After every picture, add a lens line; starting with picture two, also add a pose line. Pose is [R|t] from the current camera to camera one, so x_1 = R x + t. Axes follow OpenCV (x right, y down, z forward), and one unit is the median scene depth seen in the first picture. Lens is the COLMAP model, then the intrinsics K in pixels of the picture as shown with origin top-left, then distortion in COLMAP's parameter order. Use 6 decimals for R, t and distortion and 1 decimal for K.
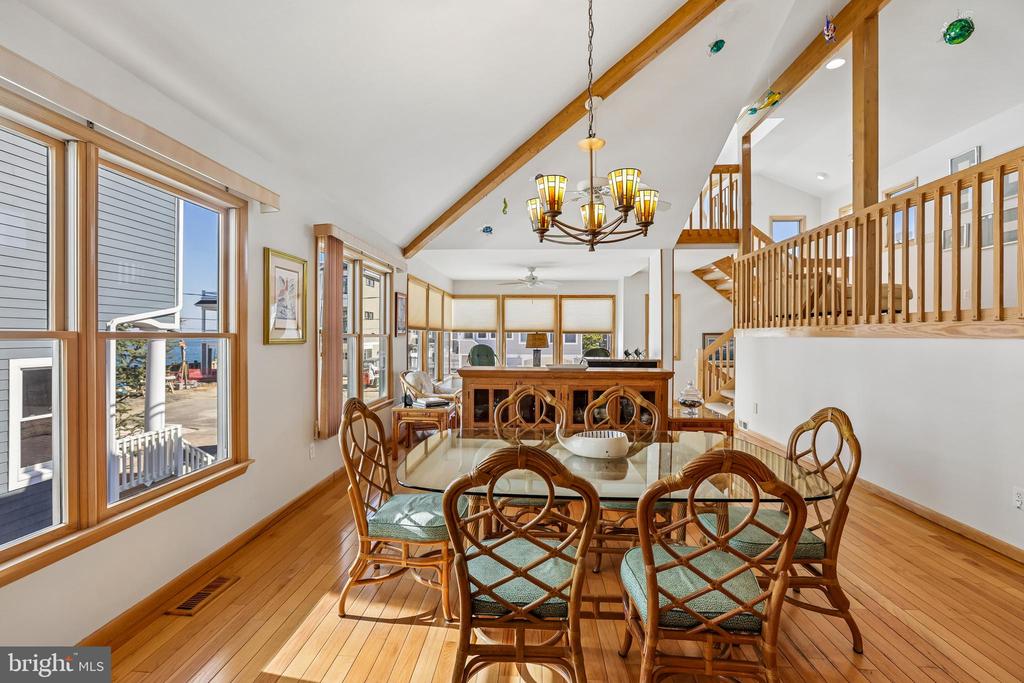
lens RADIAL K [[466.3, 0, 501.7], [0, 466.3, 338.1], [0, 0, 1]] dist [-0.012128, 0.000196]
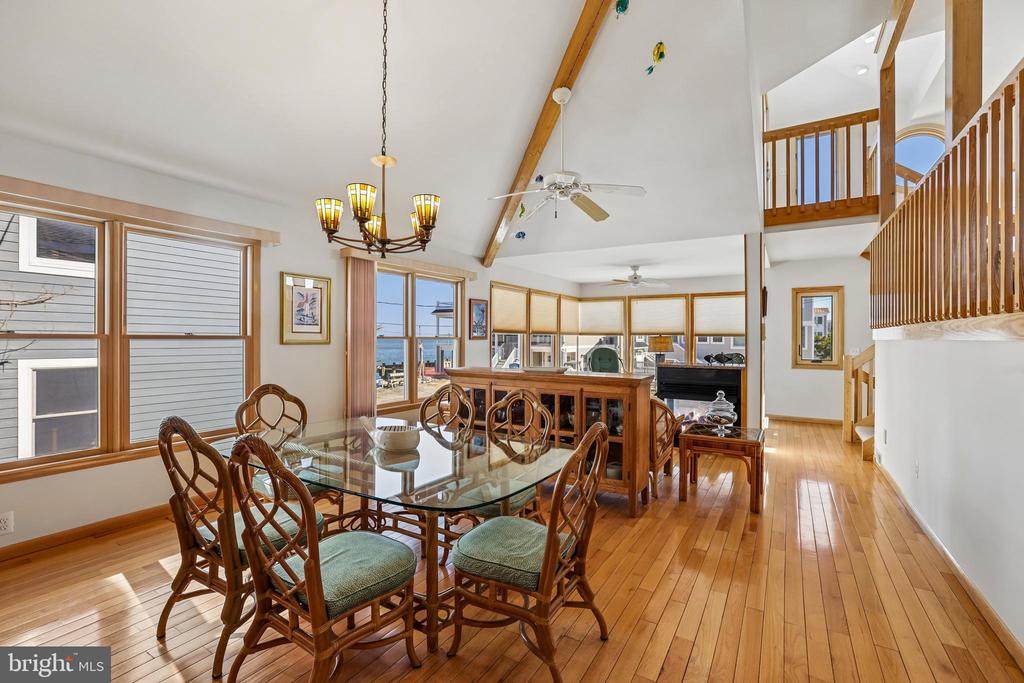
lens RADIAL K [[466.3, 0, 490.9], [0, 466.3, 339.2], [0, 0, 1]] dist [-0.012128, 0.000196]
pose [[0.878486, 0.000760, -0.477768, 0.256756], [-0.003967, 0.999976, -0.005704, 0.001906], [0.477752, 0.006906, 0.878468, 0.044991]]
